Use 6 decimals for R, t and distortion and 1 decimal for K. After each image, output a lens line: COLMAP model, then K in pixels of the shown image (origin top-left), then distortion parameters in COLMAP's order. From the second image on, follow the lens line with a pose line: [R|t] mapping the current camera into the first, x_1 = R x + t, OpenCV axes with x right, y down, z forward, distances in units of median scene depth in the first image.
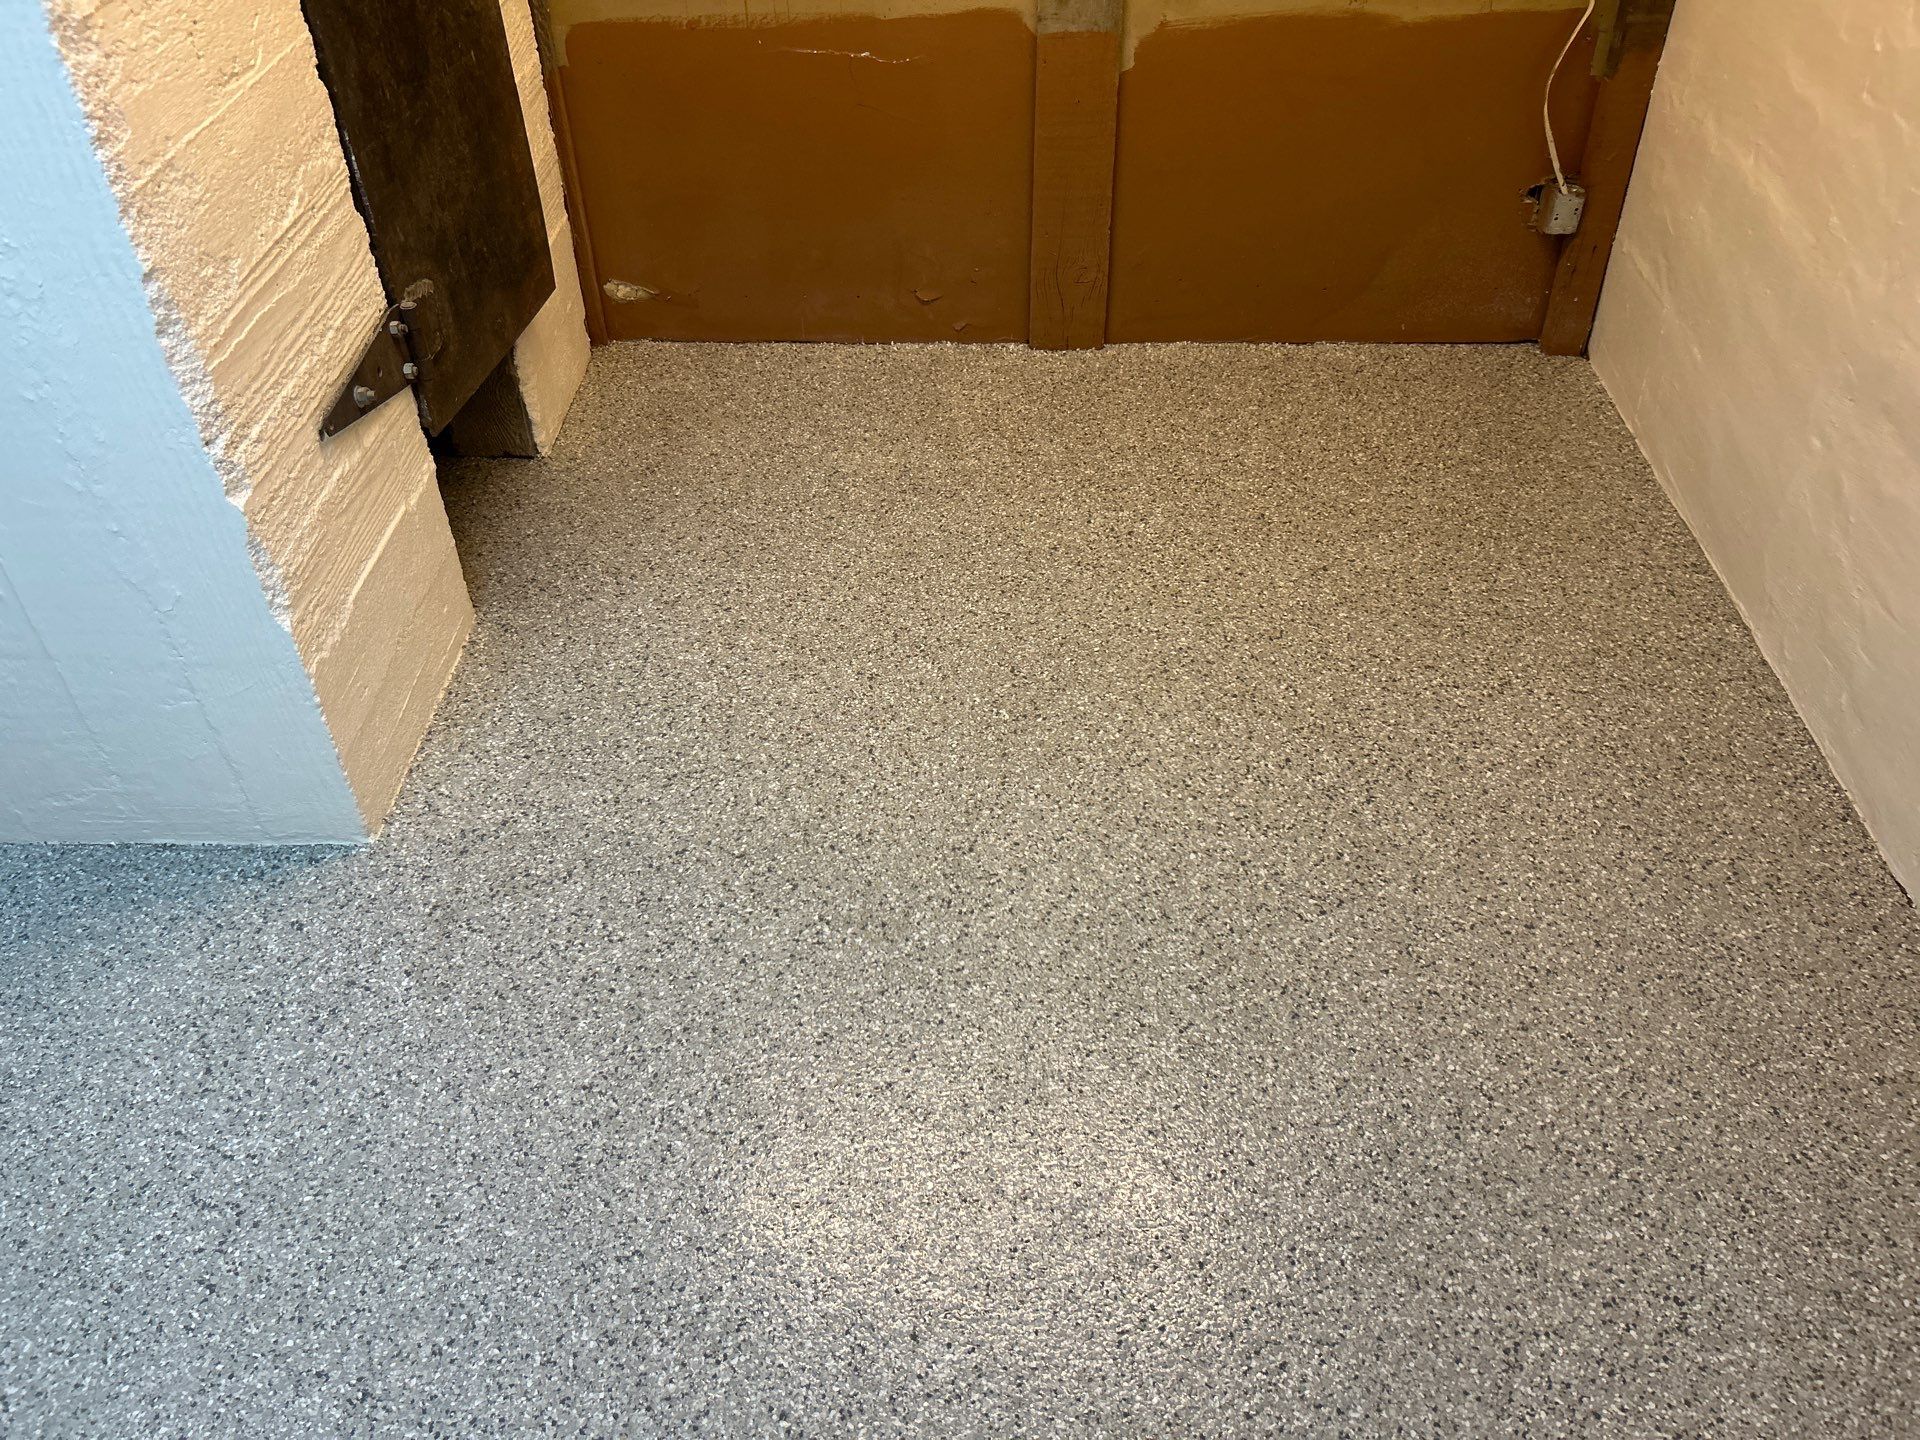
lens RADIAL K [[1442.2, 0, 952.8], [0, 1442.2, 719.3], [0, 0, 1]] dist [0.046233, -0.057973]
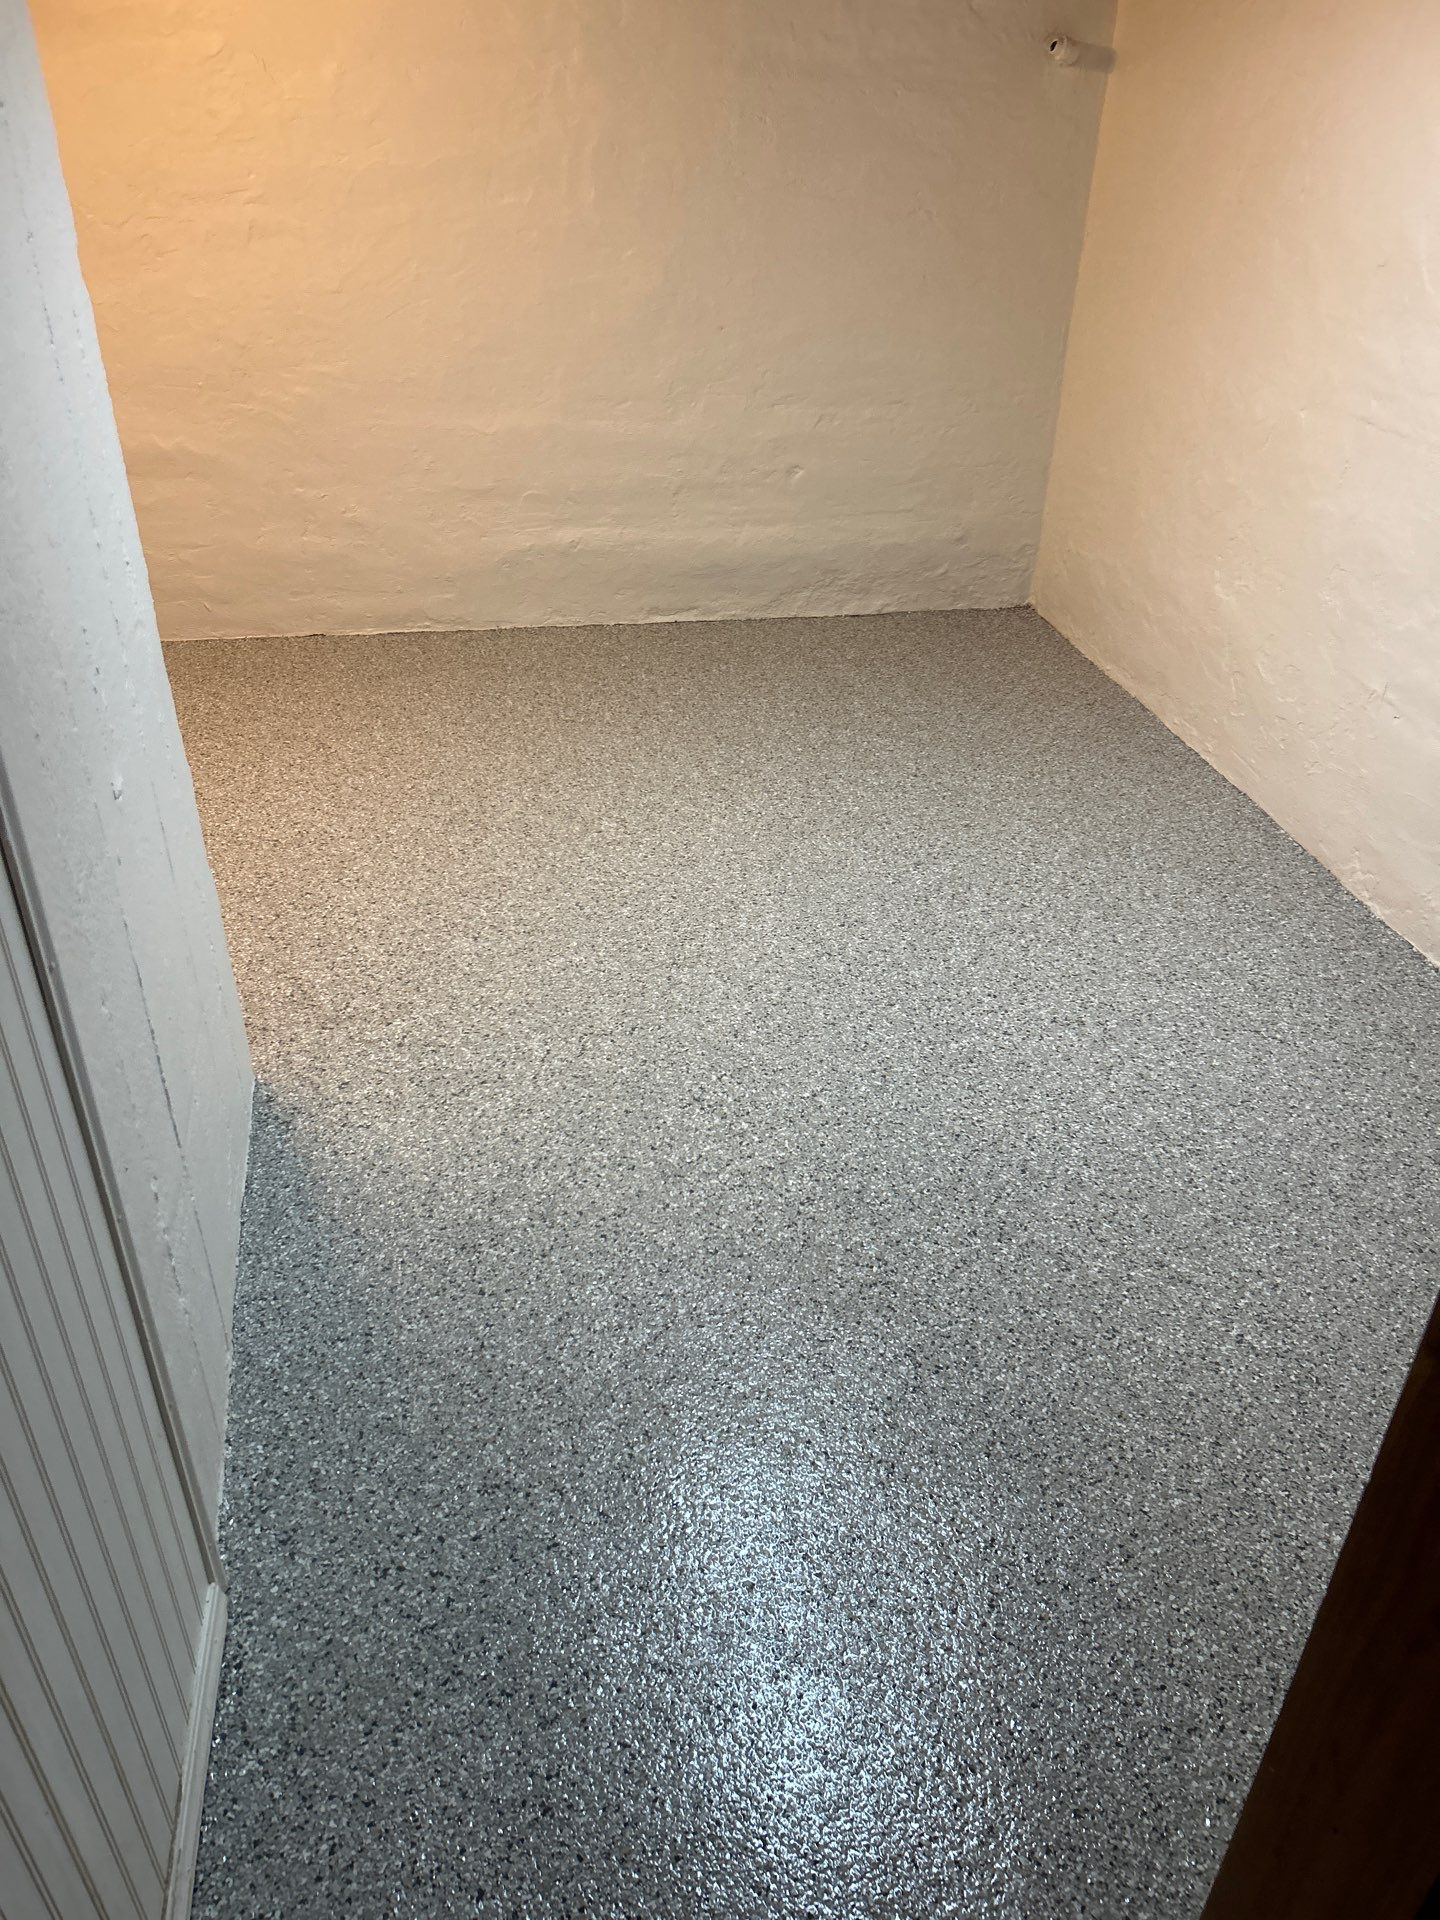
lens RADIAL K [[1442.2, 0, 724.6], [0, 1442.2, 970.7], [0, 0, 1]] dist [0.046233, -0.057973]
pose [[-0.225877, -0.530119, 0.817284, -1.640346], [0.634109, 0.556878, 0.536463, -0.408494], [-0.739517, 0.639422, 0.210368, 0.482648]]
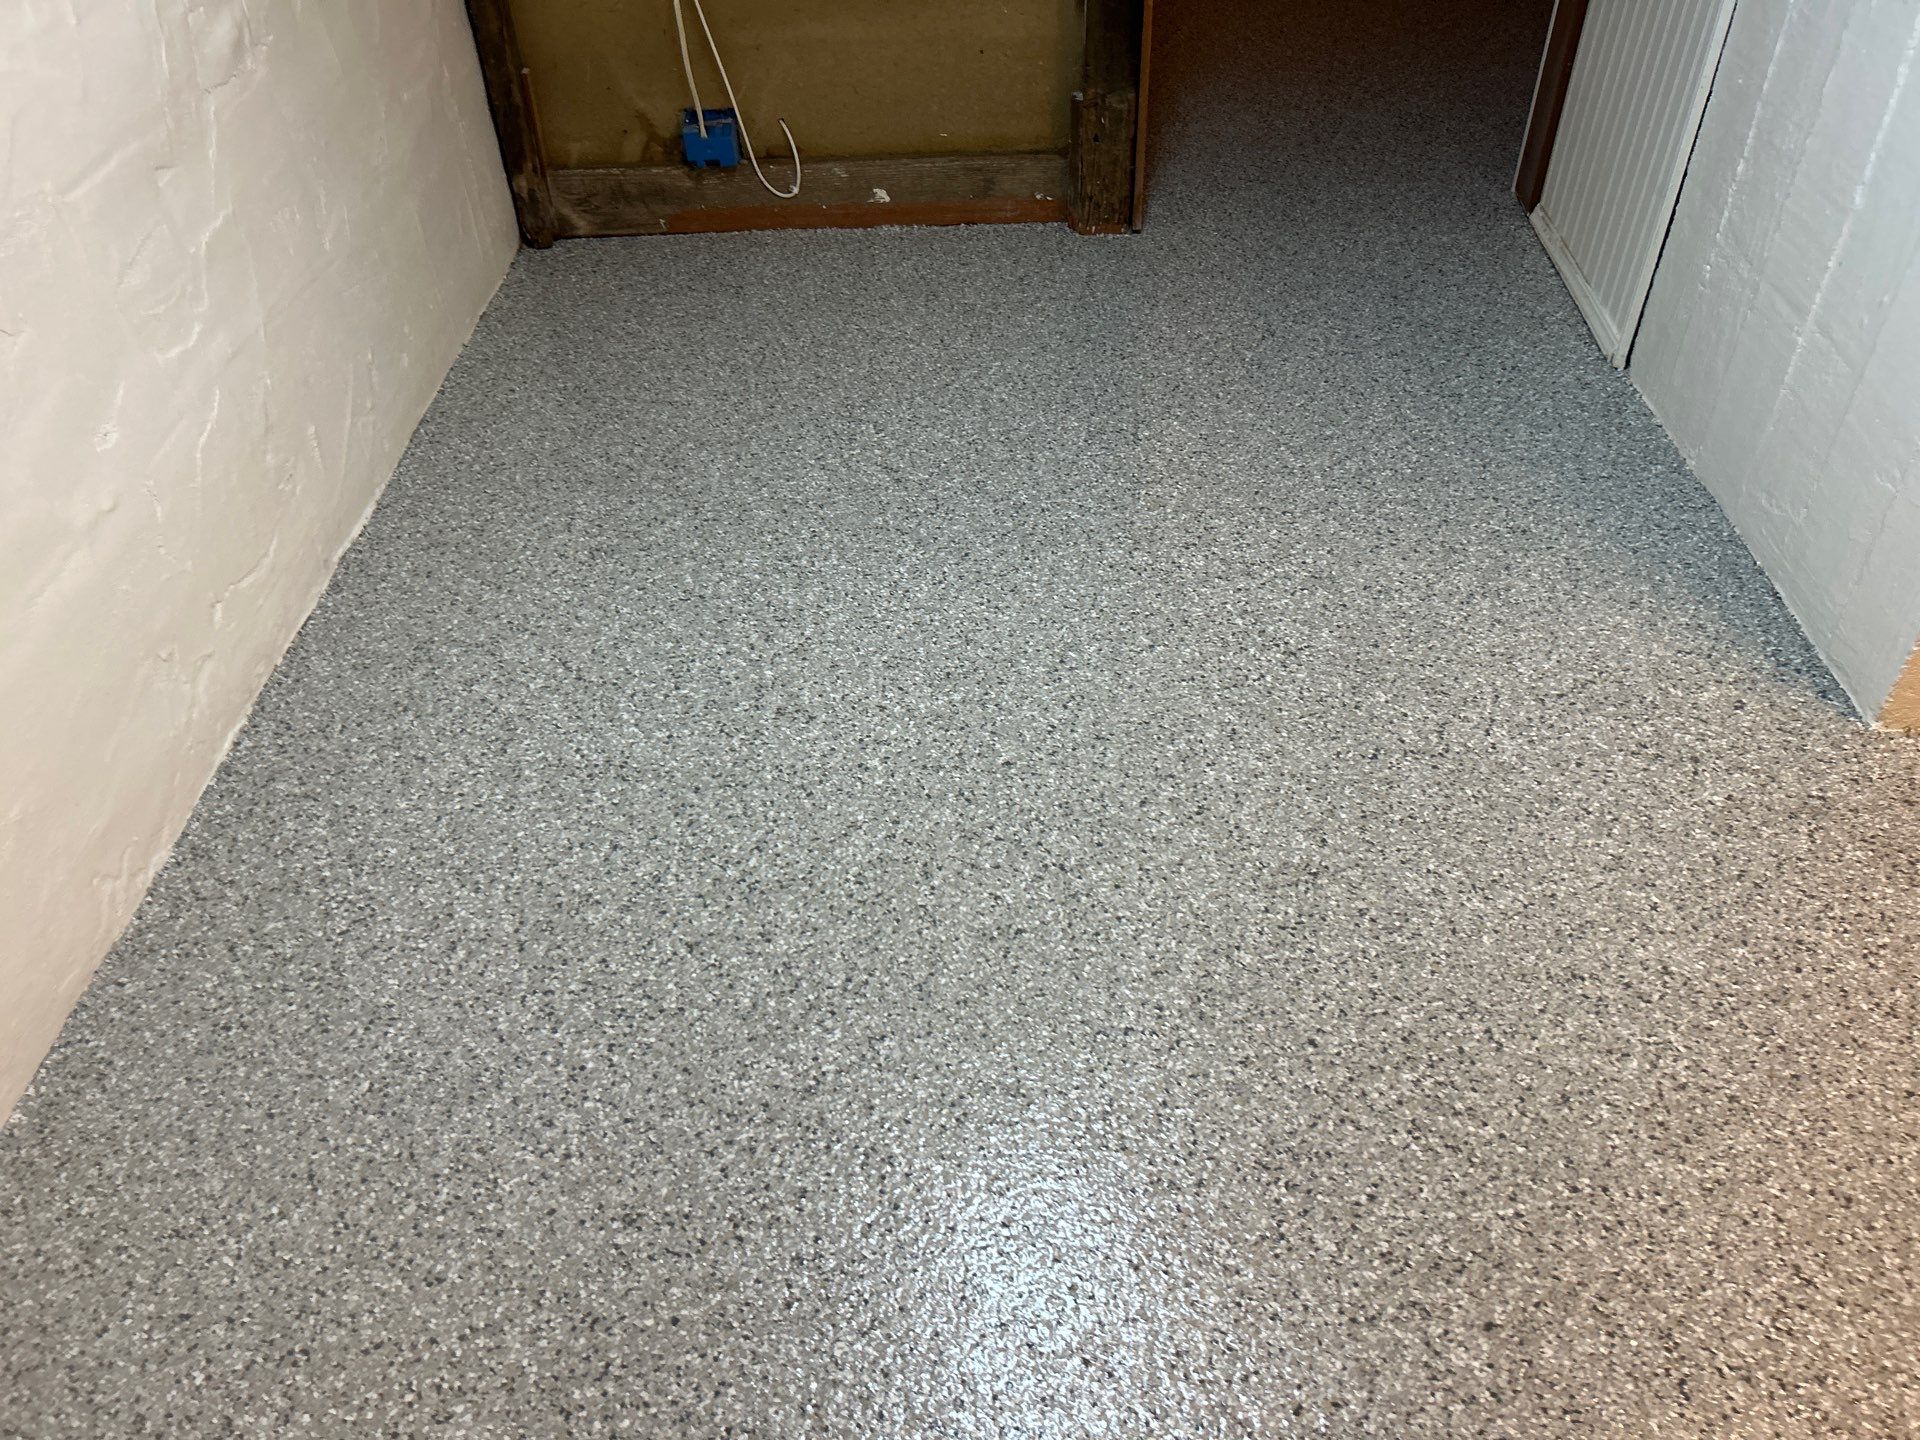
lens RADIAL K [[1442.2, 0, 950.1], [0, 1442.2, 710.1], [0, 0, 1]] dist [0.046233, -0.057973]
pose [[-0.002915, 0.671131, -0.741333, 0.328651], [-0.639184, 0.568875, 0.517518, -0.030023], [0.769048, 0.475357, 0.427318, 0.168472]]
